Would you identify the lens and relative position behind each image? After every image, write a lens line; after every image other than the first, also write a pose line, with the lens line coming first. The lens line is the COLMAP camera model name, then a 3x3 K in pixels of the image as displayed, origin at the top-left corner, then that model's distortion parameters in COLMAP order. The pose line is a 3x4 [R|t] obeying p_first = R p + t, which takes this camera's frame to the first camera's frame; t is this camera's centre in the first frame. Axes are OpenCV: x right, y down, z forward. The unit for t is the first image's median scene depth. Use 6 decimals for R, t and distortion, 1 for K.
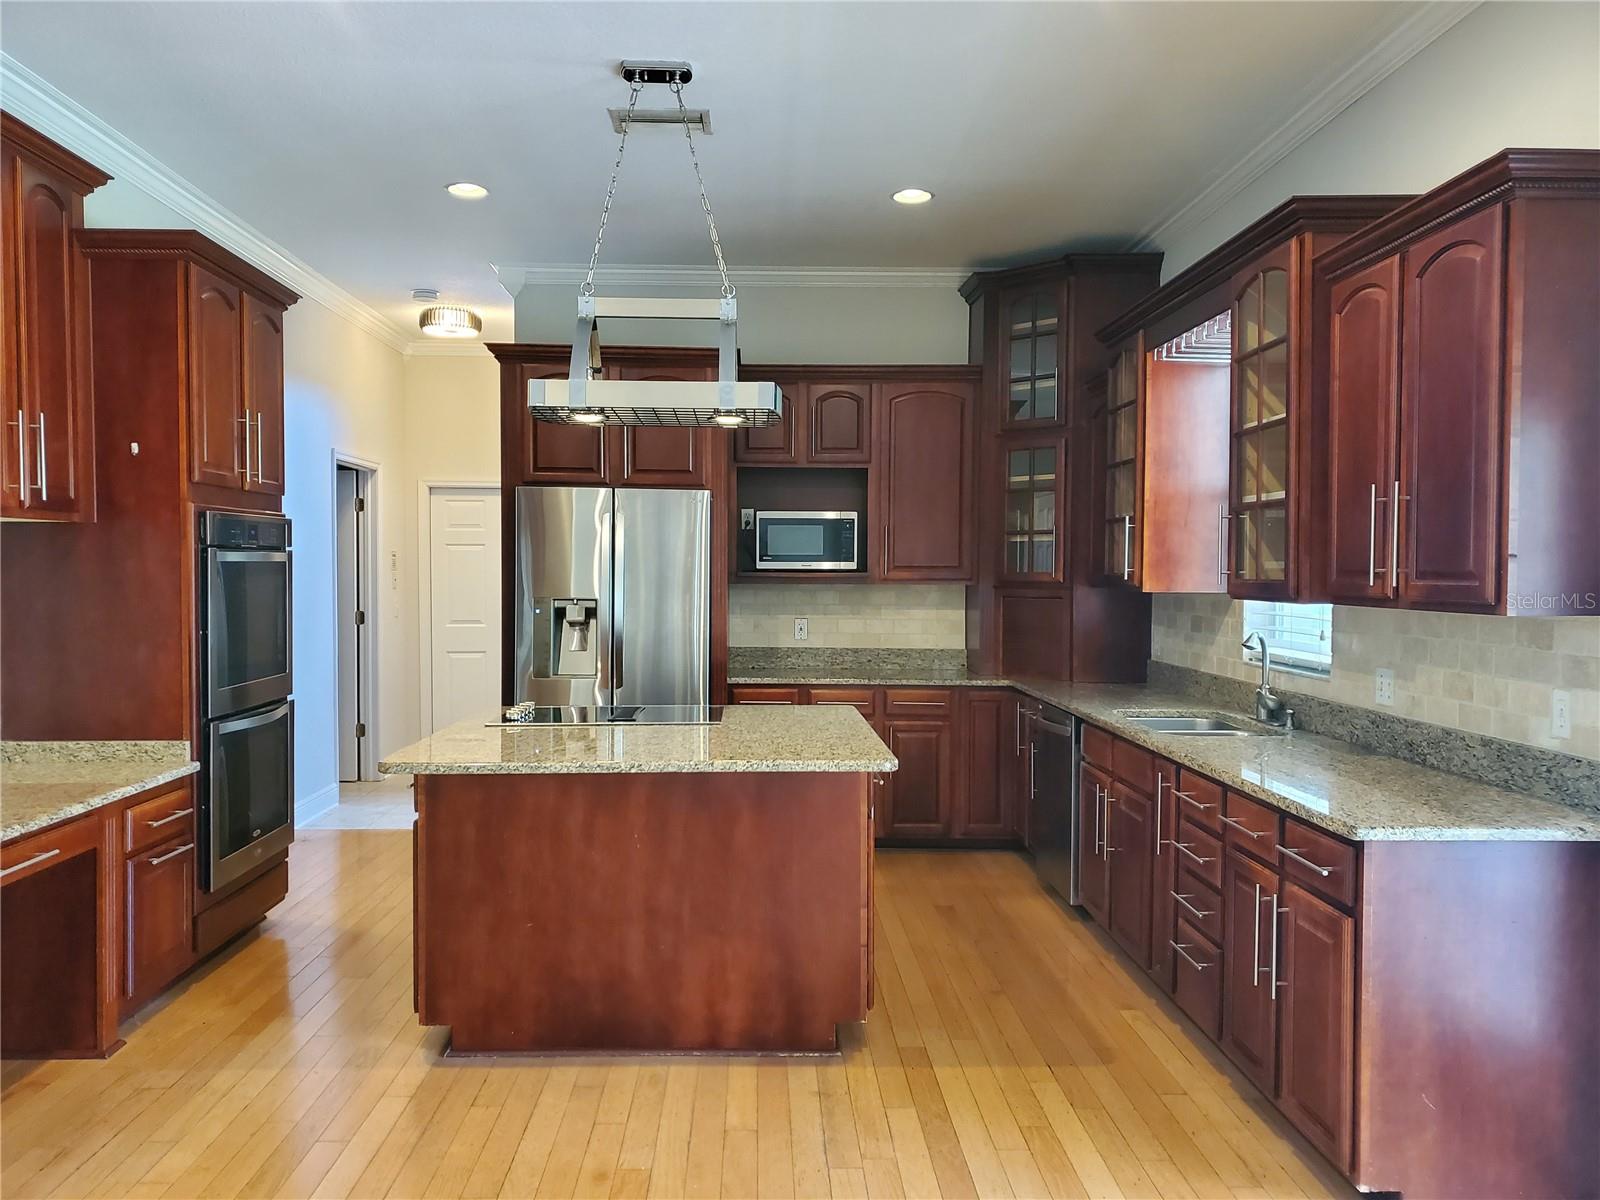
lens RADIAL K [[1249.9, 0, 789.9], [0, 1249.9, 605.5], [0, 0, 1]] dist [0.015606, 0.006514]
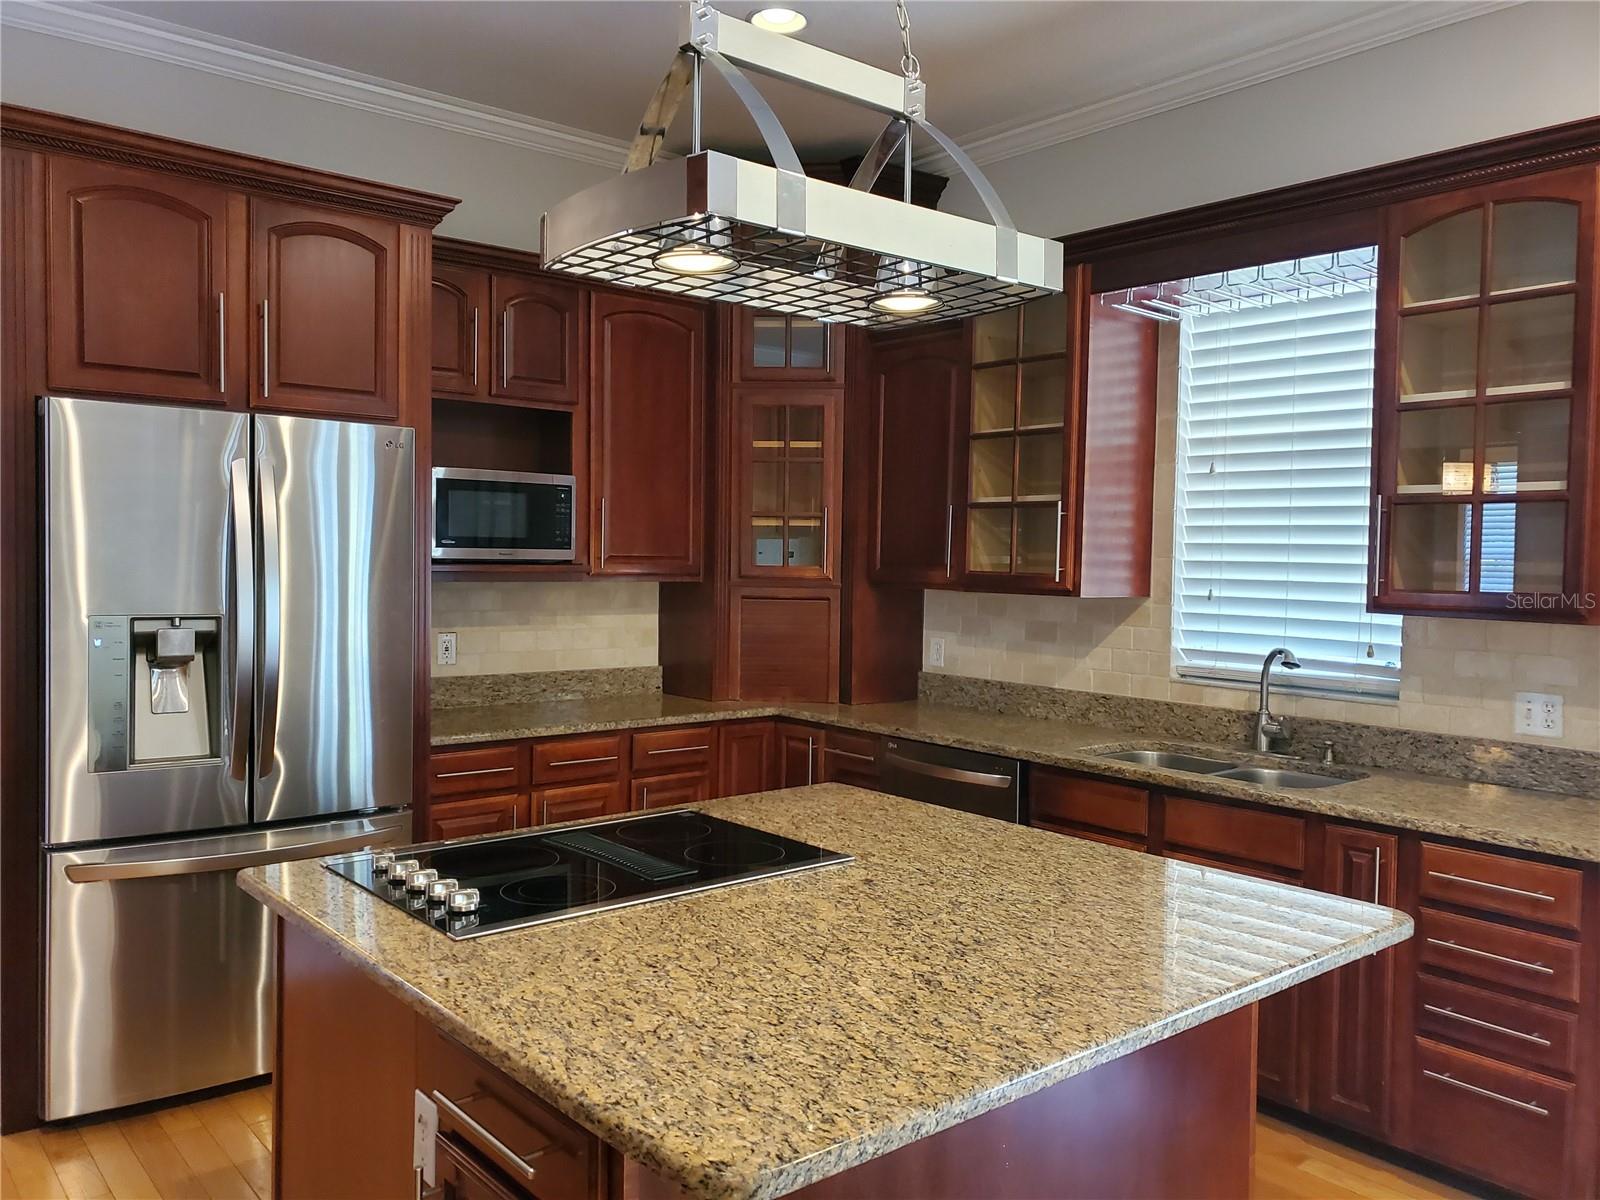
lens RADIAL K [[1249.9, 0, 806.0], [0, 1249.9, 602.4], [0, 0, 1]] dist [0.015606, 0.006514]
pose [[0.781289, -0.016868, 0.623941, -0.349017], [0.004923, 0.999770, 0.020864, -0.024989], [-0.624150, -0.013229, 0.781193, 0.490330]]
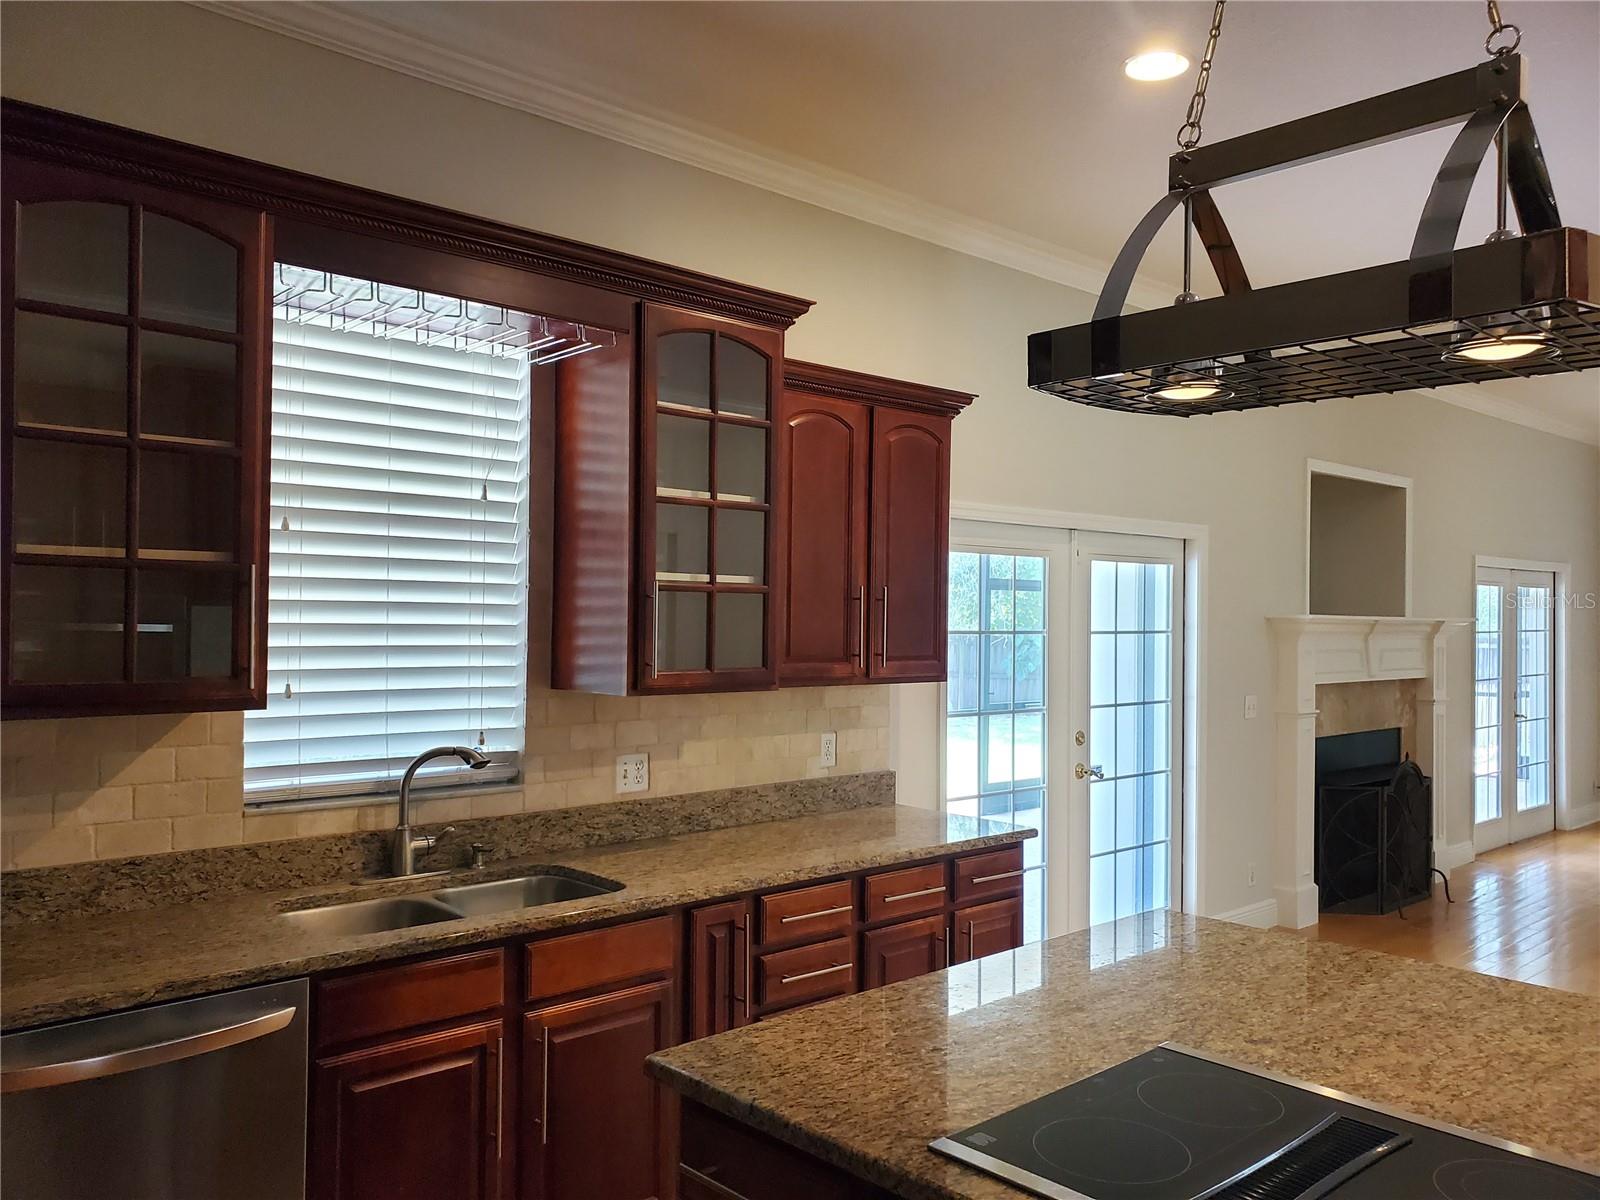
lens RADIAL K [[1249.9, 0, 793.8], [0, 1249.9, 600.4], [0, 0, 1]] dist [0.015606, 0.006514]
pose [[-0.657669, -0.004877, 0.753291, -0.260715], [0.006653, 0.999902, 0.012283, -0.061825], [-0.753278, 0.013090, -0.657572, 1.181138]]
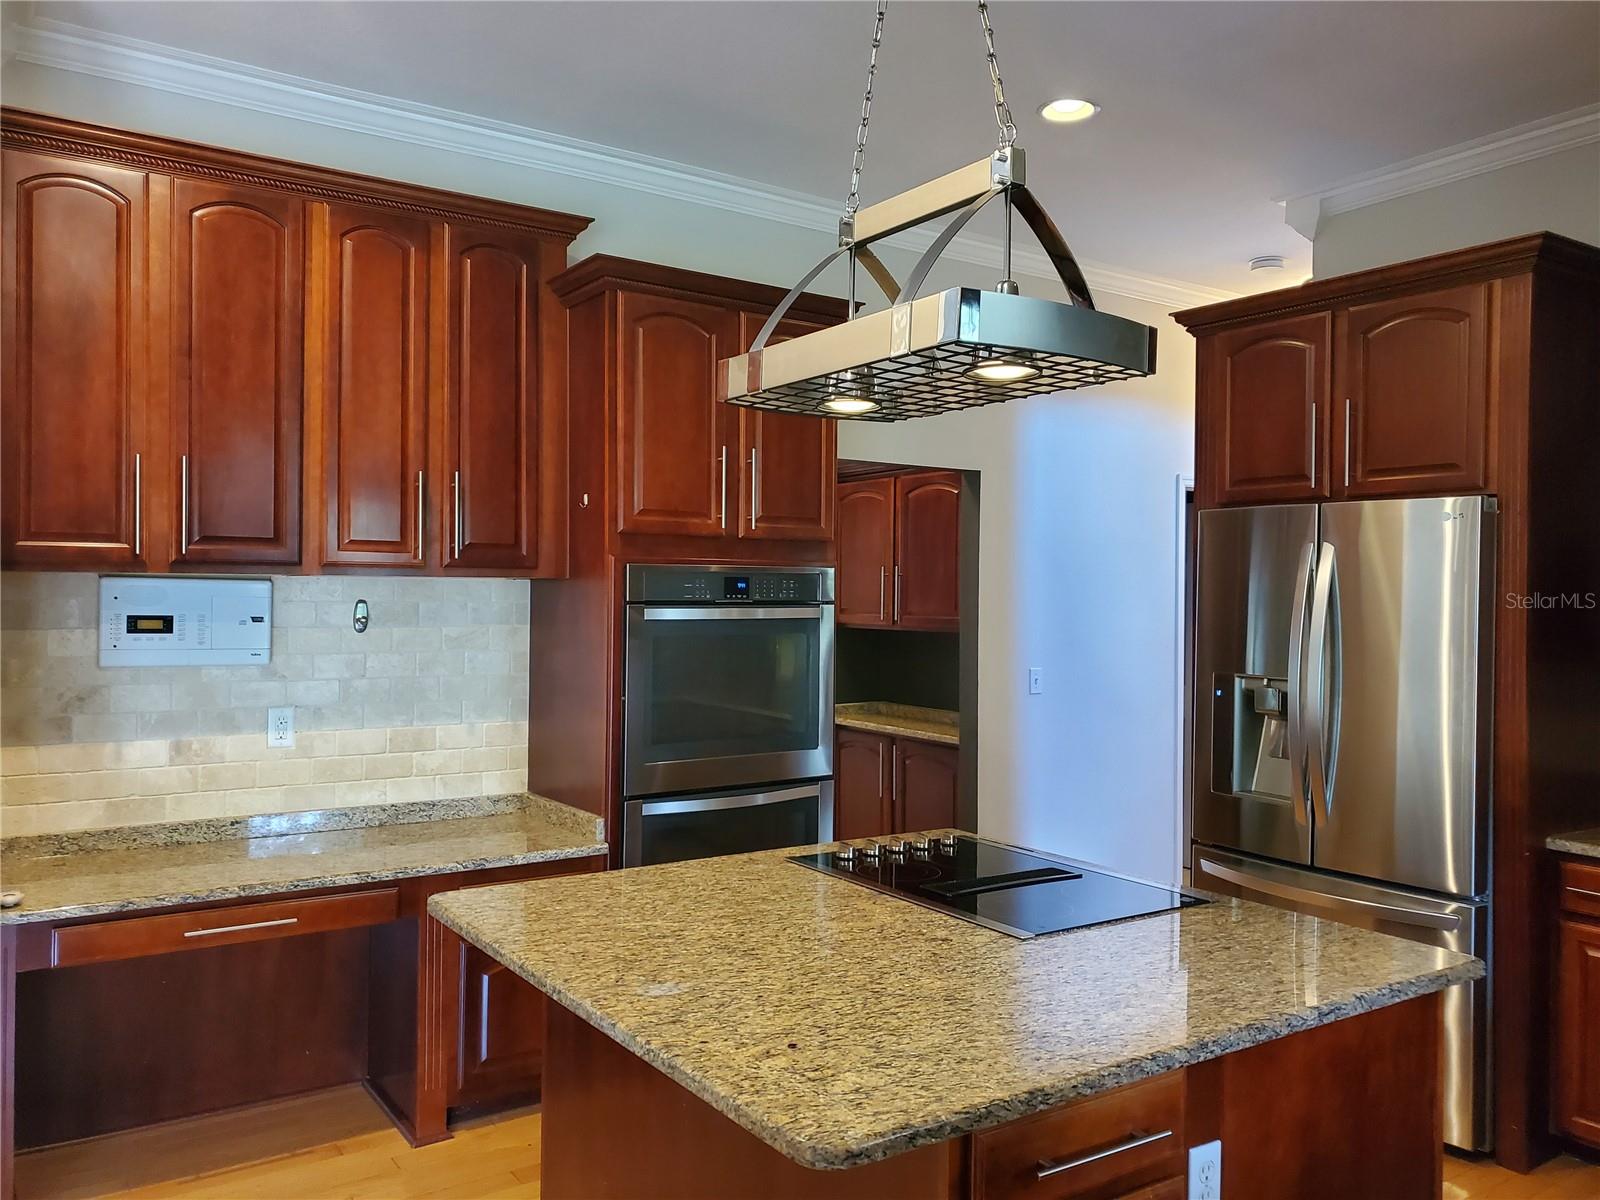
lens RADIAL K [[1249.9, 0, 792.3], [0, 1249.9, 601.1], [0, 0, 1]] dist [0.015606, 0.006514]
pose [[0.537387, 0.005435, -0.843318, 0.293447], [-0.032014, 0.999390, -0.013959, -0.033493], [0.842728, 0.034500, 0.537233, 0.521132]]
